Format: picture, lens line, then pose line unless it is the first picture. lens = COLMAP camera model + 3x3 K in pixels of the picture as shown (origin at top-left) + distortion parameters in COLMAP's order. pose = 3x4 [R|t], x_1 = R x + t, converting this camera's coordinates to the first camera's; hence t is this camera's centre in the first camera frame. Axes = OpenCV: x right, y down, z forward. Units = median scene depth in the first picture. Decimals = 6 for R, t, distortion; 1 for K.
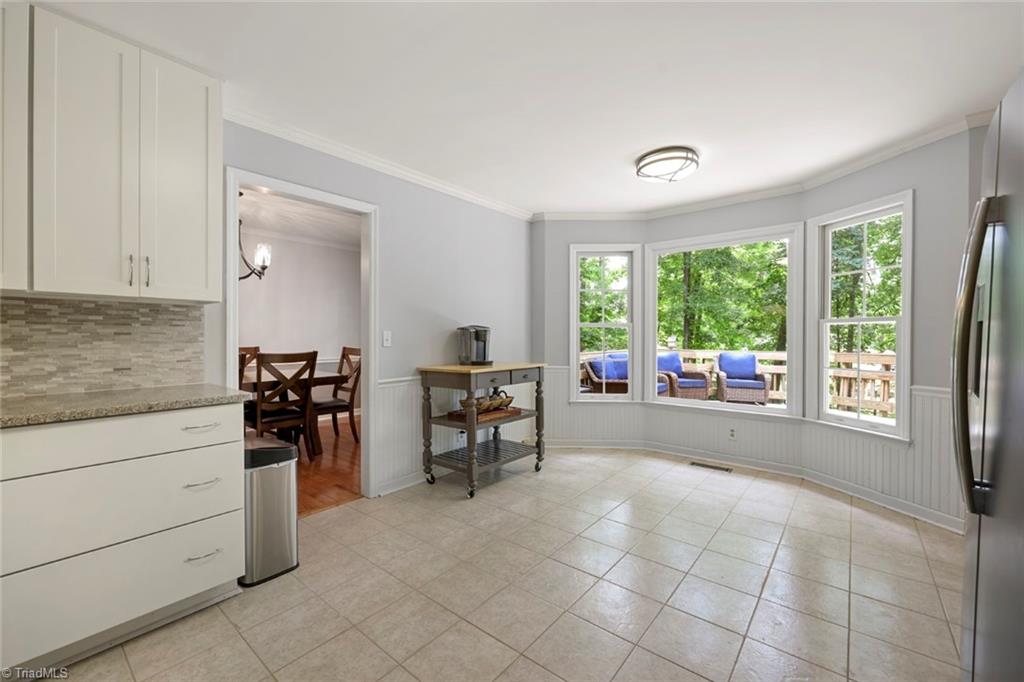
lens RADIAL K [[410.7, 0, 509.5], [0, 410.7, 343.2], [0, 0, 1]] dist [0.000147, 0.000916]
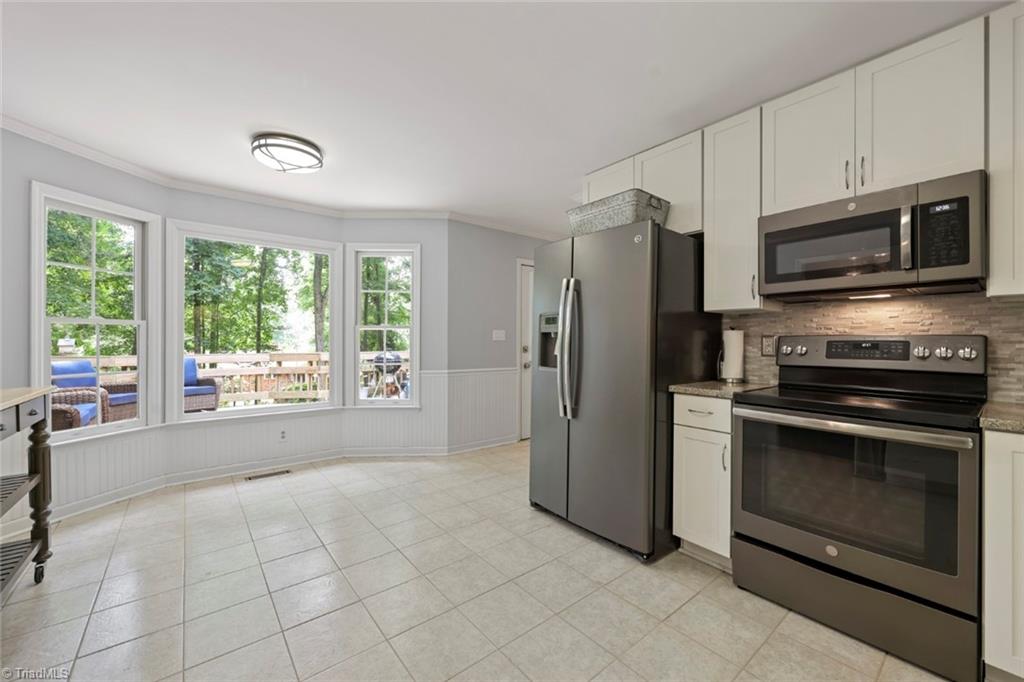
lens RADIAL K [[410.7, 0, 512.8], [0, 410.7, 336.0], [0, 0, 1]] dist [0.000147, 0.000916]
pose [[0.207806, 0.008783, 0.978131, -0.295704], [0.013187, 0.999844, -0.011780, -0.002392], [-0.978081, 0.015346, 0.207658, 0.218538]]
